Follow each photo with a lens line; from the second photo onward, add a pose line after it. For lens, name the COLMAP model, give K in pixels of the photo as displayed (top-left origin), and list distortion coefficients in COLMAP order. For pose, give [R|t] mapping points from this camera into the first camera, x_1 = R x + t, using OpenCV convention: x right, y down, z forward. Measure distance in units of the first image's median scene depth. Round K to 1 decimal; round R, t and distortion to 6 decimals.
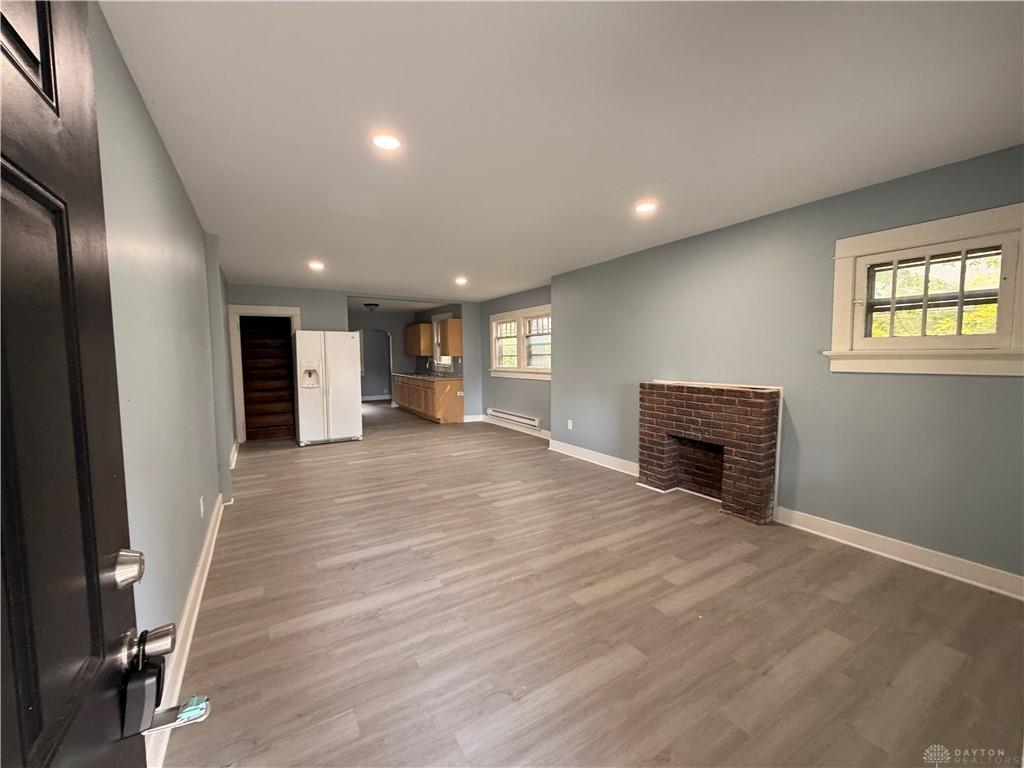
lens RADIAL K [[408.7, 0, 508.9], [0, 408.7, 382.2], [0, 0, 1]] dist [-0.000198, 0.000229]
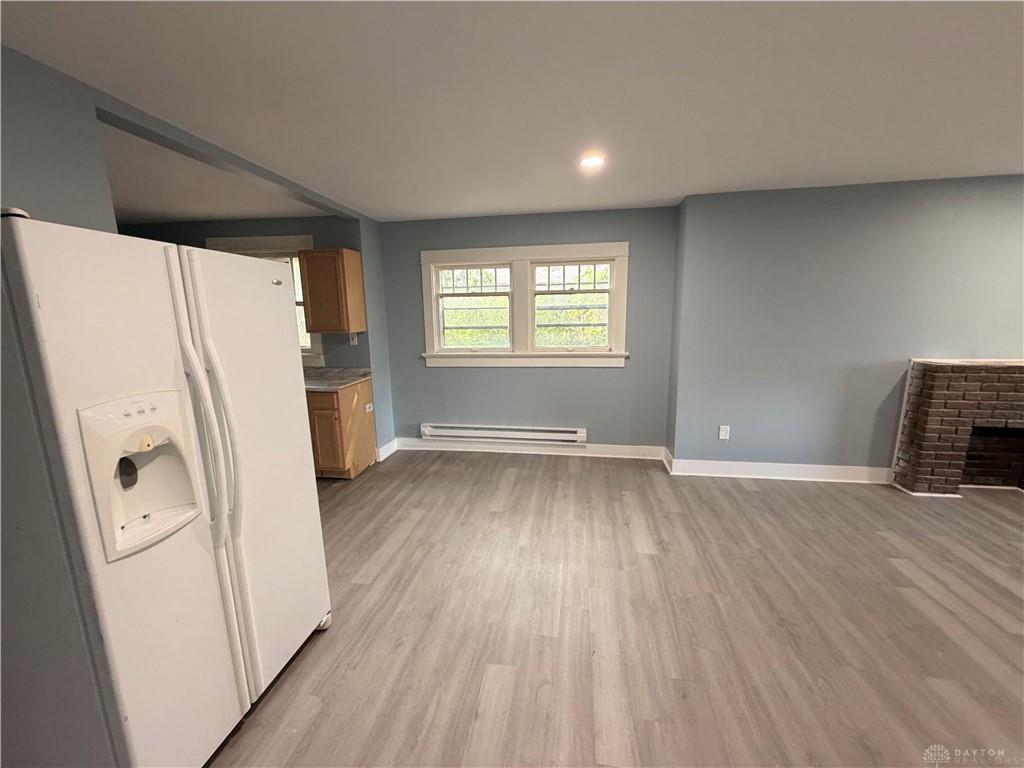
lens RADIAL K [[408.7, 0, 508.9], [0, 408.7, 382.2], [0, 0, 1]] dist [-0.000198, 0.000229]
pose [[0.649268, -0.134219, 0.748623, -0.650120], [0.060179, 0.990285, 0.125354, -0.093908], [-0.758175, -0.036337, 0.651038, 0.957947]]
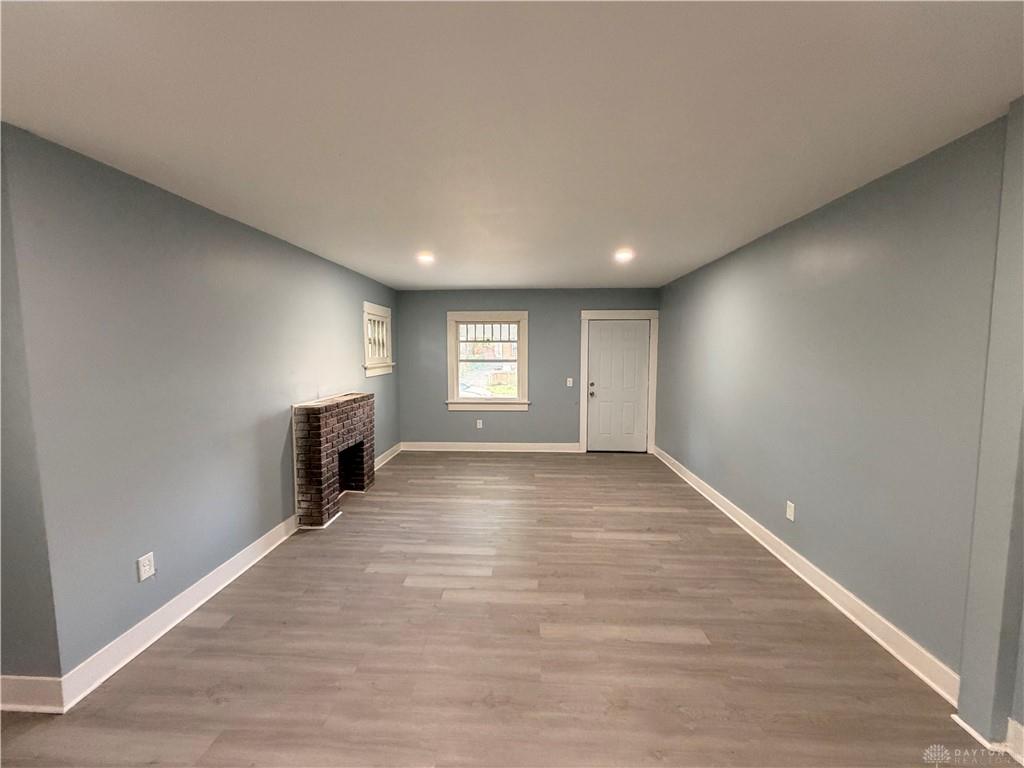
lens RADIAL K [[408.7, 0, 508.9], [0, 408.7, 382.2], [0, 0, 1]] dist [-0.000198, 0.000229]
pose [[-0.826620, -0.032298, 0.561834, -0.406713], [0.048606, 0.990523, 0.128456, -0.120318], [-0.560658, 0.133492, -0.817216, 1.264127]]
